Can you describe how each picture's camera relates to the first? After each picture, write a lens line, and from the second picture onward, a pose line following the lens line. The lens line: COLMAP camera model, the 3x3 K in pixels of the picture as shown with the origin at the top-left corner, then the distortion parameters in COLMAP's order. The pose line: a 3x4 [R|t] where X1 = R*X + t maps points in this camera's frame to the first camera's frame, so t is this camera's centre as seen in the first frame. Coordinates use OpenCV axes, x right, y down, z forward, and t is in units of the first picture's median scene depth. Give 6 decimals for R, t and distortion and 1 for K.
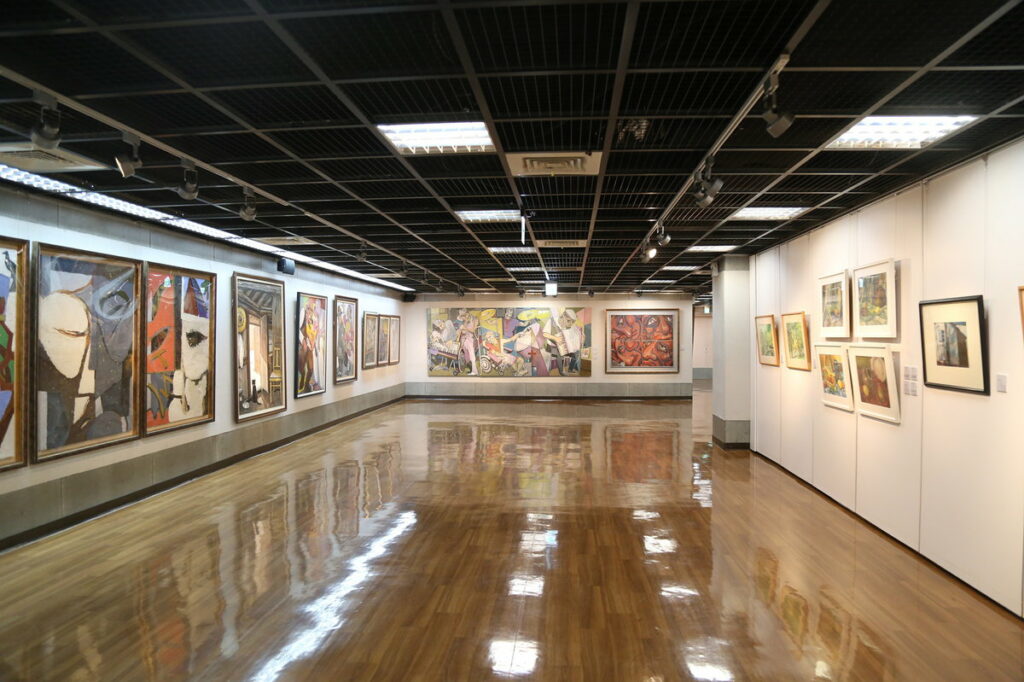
lens RADIAL K [[723.5, 0, 512.0], [0, 723.5, 341.0], [0, 0, 1]] dist [0.000324, -0.000010]
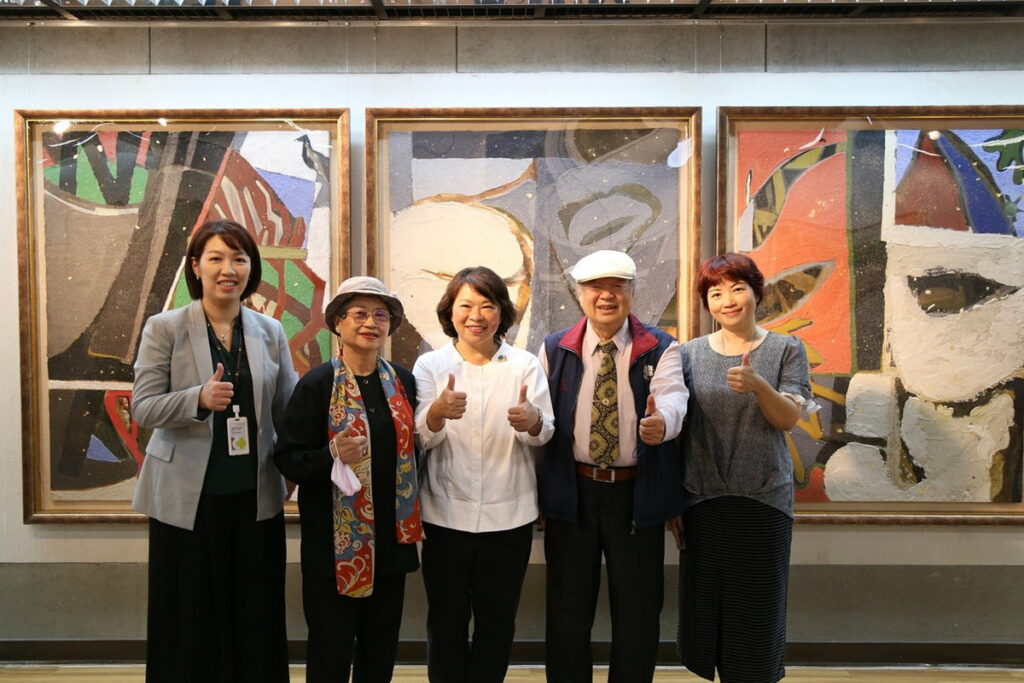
lens RADIAL K [[910.3, 0, 512.0], [0, 910.3, 341.5], [0, 0, 1]] dist [0.001650, 0.005248]
pose [[0.065668, 0.032218, -0.997321, 0.015440], [-0.005135, 0.999476, 0.031950, 0.008633], [0.997828, 0.003023, 0.065799, 0.764907]]
